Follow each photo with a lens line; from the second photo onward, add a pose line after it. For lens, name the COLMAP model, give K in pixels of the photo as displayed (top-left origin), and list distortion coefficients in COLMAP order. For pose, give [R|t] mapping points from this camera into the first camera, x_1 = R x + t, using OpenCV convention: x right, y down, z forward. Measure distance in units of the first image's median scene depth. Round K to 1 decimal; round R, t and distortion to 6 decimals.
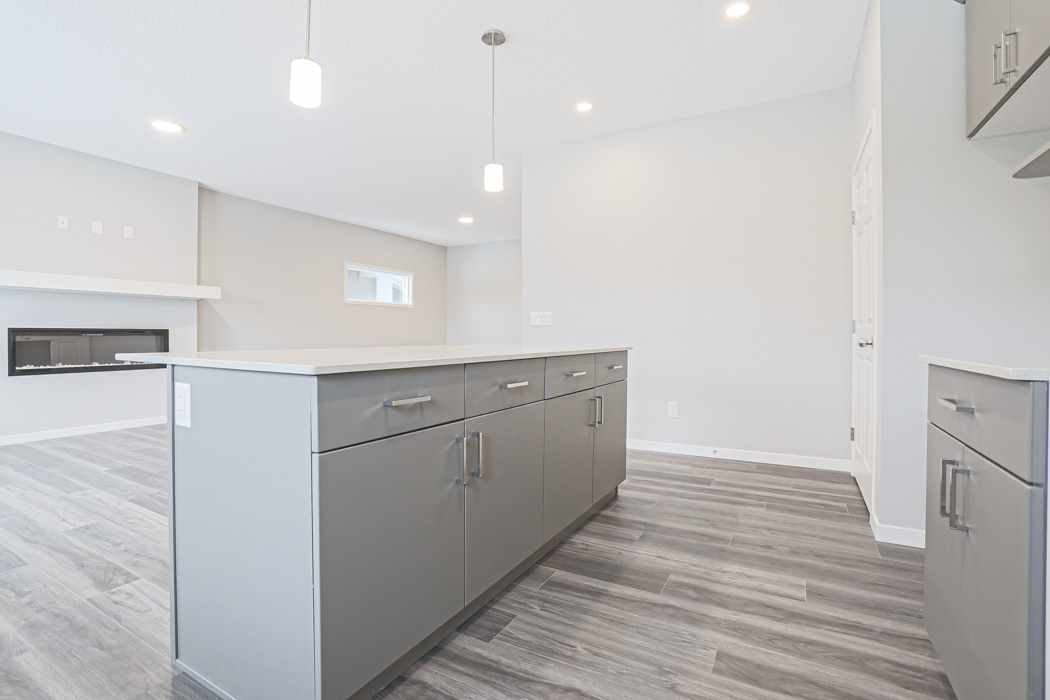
lens RADIAL K [[487.9, 0, 509.0], [0, 487.9, 342.4], [0, 0, 1]] dist [-0.050263, 0.024917]
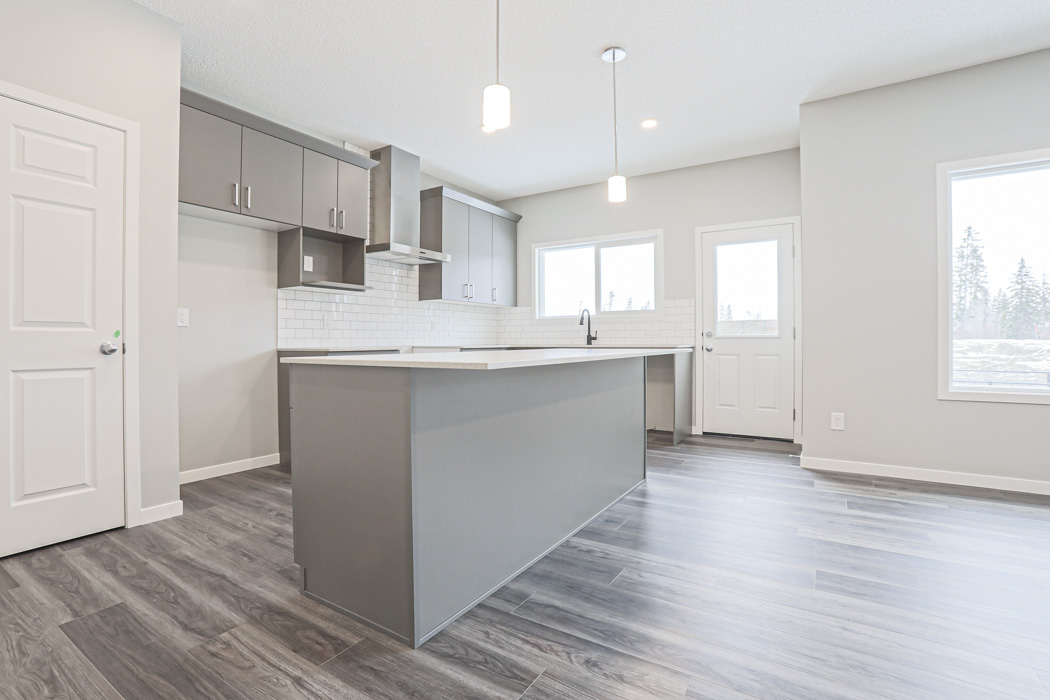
lens RADIAL K [[487.9, 0, 509.0], [0, 487.9, 342.4], [0, 0, 1]] dist [-0.050263, 0.024917]
pose [[-0.998894, 0.001163, 0.047001, -0.055387], [0.001768, 0.999916, 0.012844, -0.015180], [-0.046982, 0.012913, -0.998812, 1.171819]]
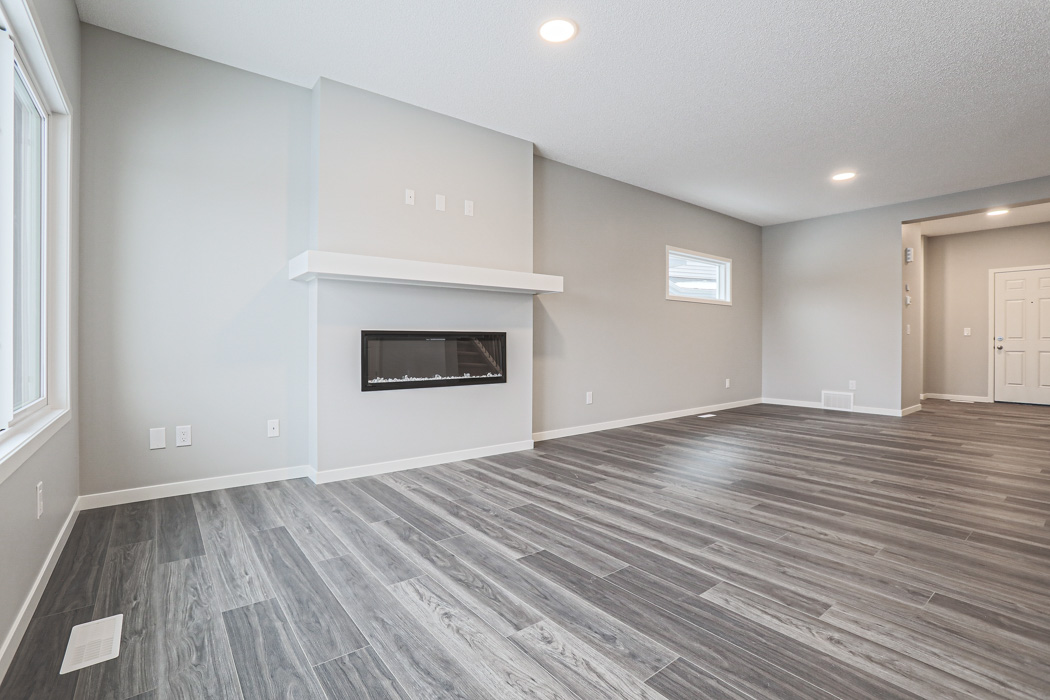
lens RADIAL K [[492.0, 0, 525.0], [0, 492.0, 350.0], [0, 0, 1]] dist [-0.065143, 0.027801]
pose [[0.931789, 0.008300, -0.362907, -0.500237], [-0.005829, 0.999952, 0.007905, -0.006215], [0.362955, -0.005251, 0.931792, 0.338130]]
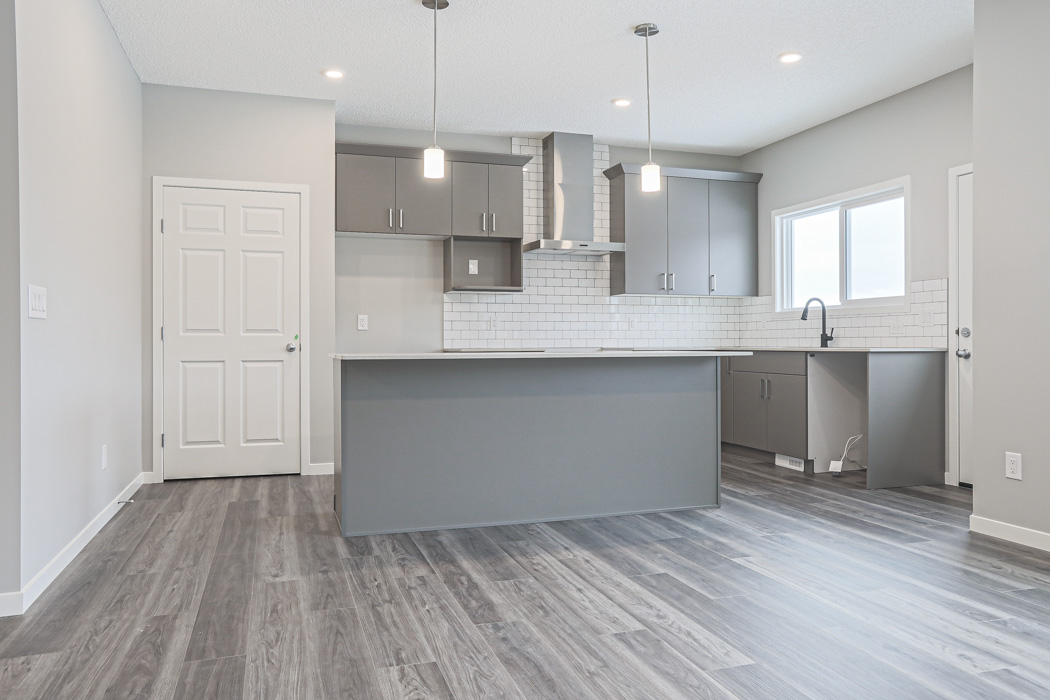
lens RADIAL K [[745.2, 0, 525.0], [0, 745.2, 350.0], [0, 0, 1]] dist [-0.049062, 0.098275]
pose [[-0.739034, -0.007990, 0.673620, -0.744352], [0.007500, 0.999770, 0.020087, -0.019467], [-0.673626, 0.019897, -0.738805, 1.301001]]
